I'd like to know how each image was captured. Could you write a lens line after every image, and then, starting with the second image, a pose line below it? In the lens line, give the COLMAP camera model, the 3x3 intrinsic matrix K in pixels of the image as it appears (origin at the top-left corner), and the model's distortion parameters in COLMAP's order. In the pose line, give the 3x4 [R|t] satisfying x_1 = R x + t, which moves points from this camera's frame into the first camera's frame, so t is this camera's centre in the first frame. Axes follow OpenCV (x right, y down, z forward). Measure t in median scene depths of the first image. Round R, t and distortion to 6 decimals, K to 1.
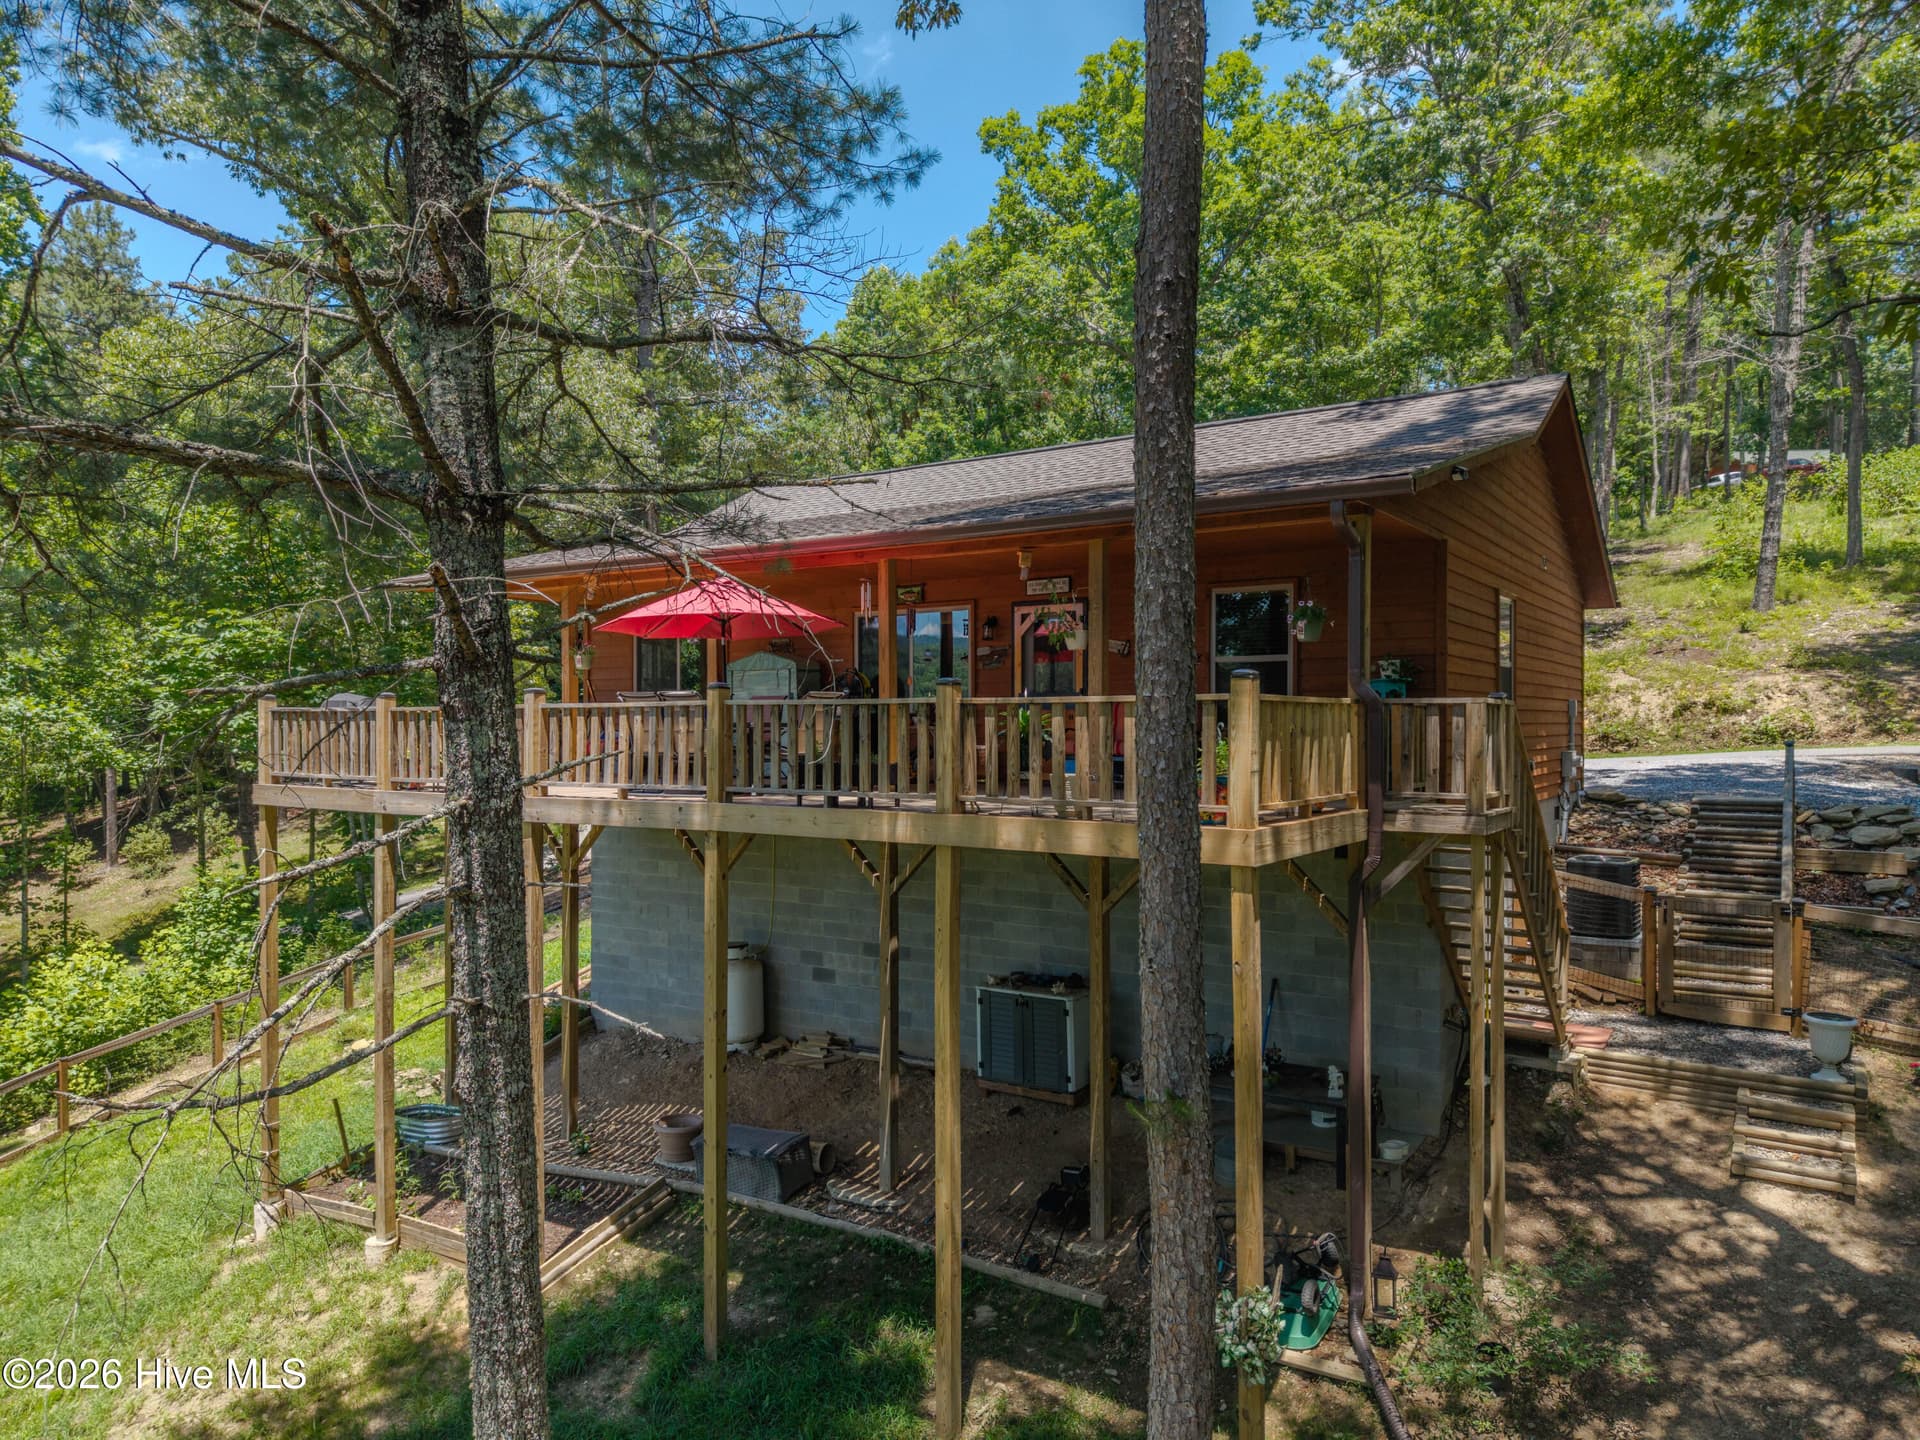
lens RADIAL K [[1285.3, 0, 950.5], [0, 1285.3, 720.9], [0, 0, 1]] dist [0.032236, -0.034438]
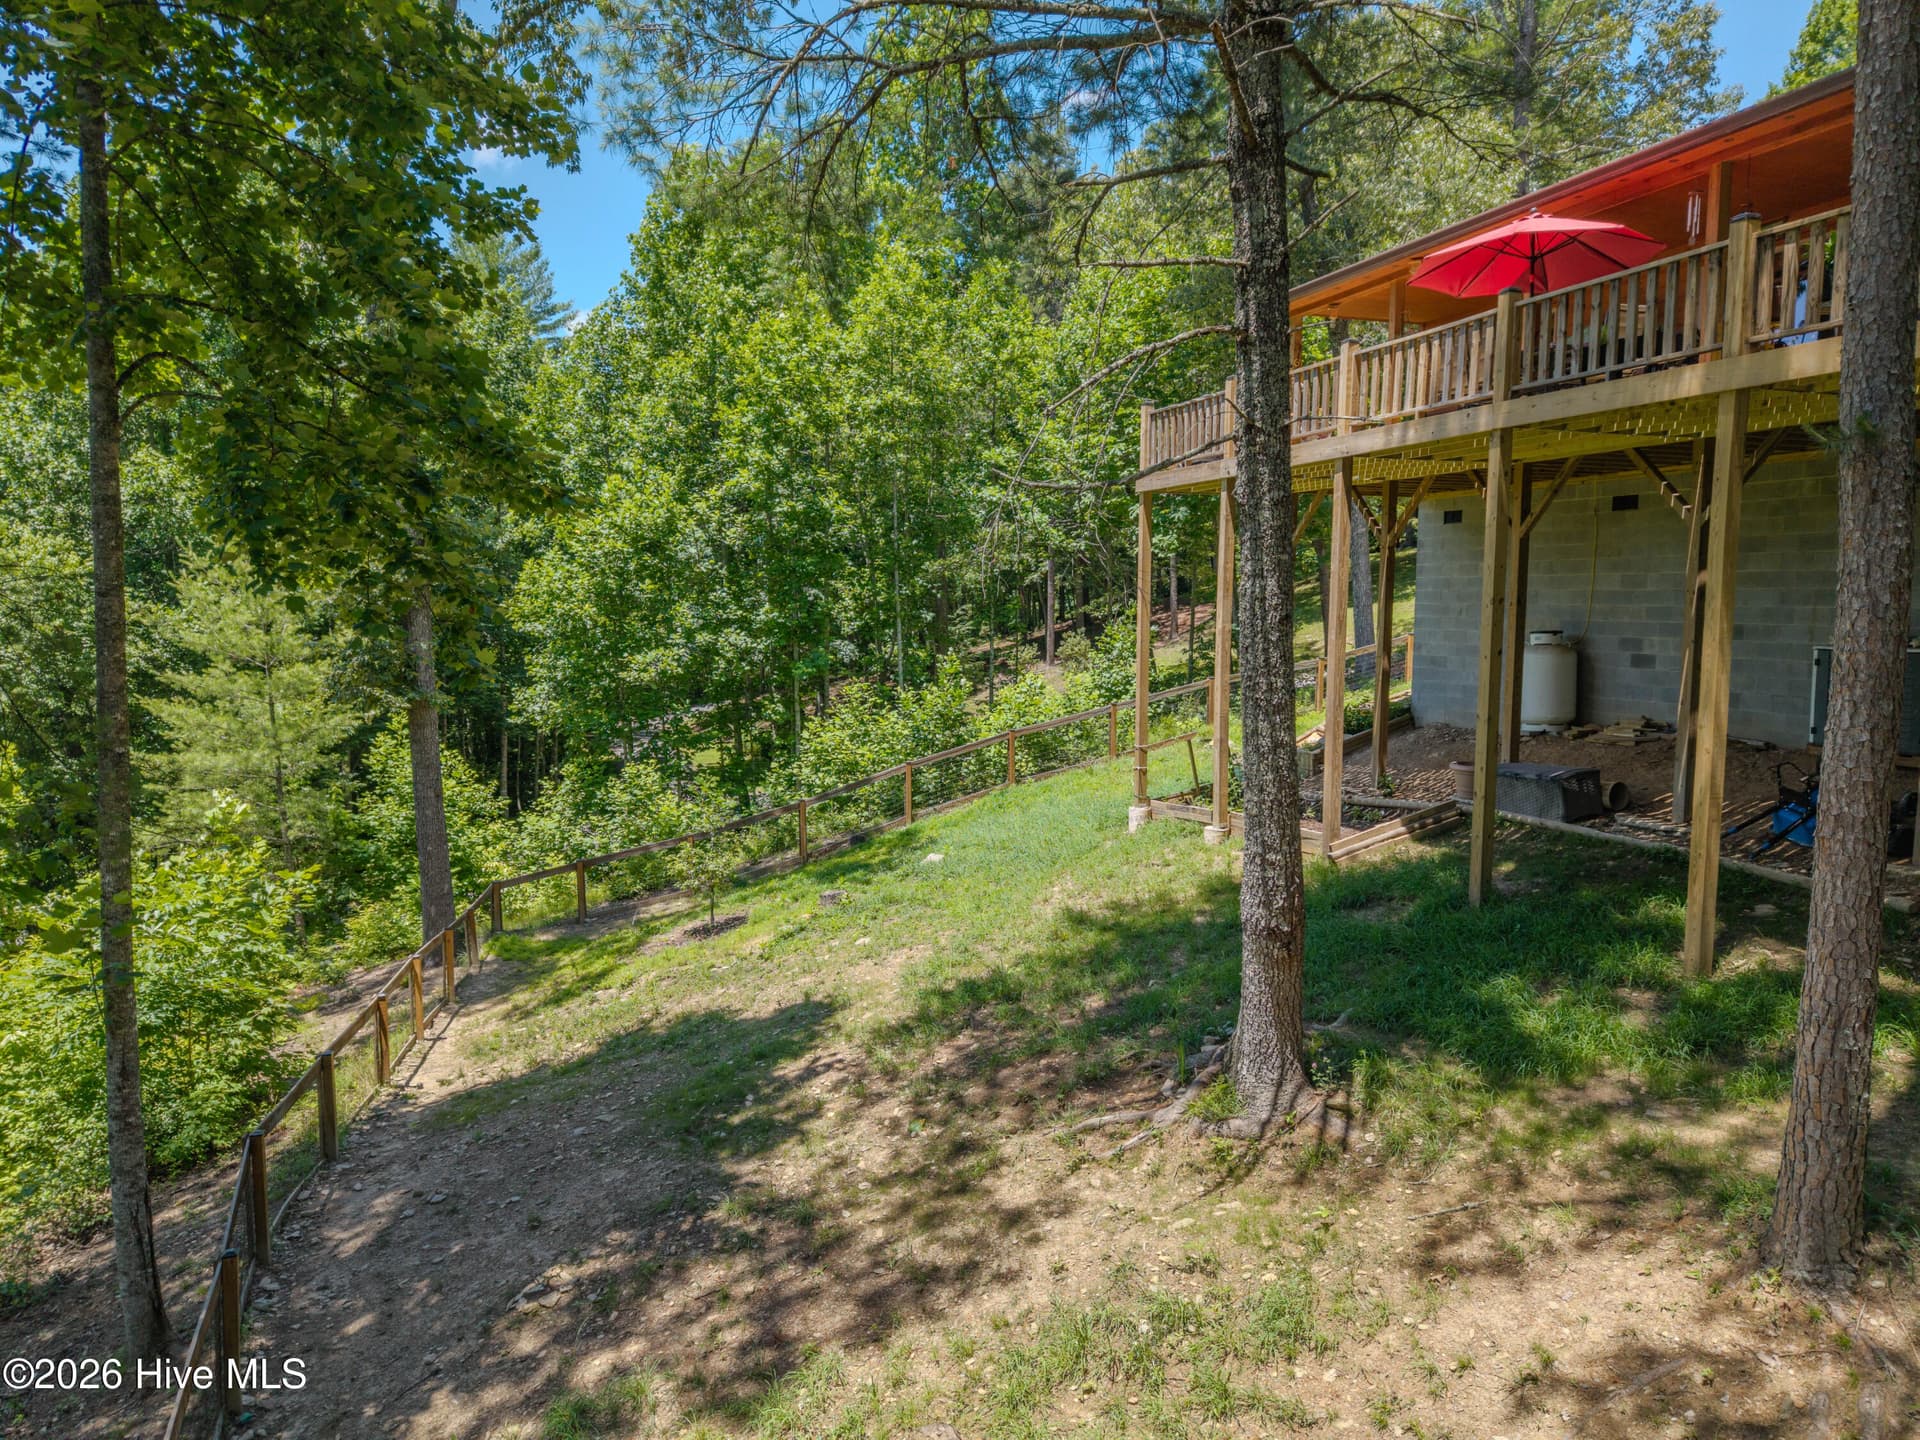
lens RADIAL K [[1285.3, 0, 962.9], [0, 1285.3, 706.8], [0, 0, 1]] dist [0.032236, -0.034438]
pose [[0.798510, 0.065181, -0.598443, 0.105855], [-0.010172, 0.995440, 0.094849, 0.193456], [0.601896, -0.069650, 0.795531, -0.127943]]
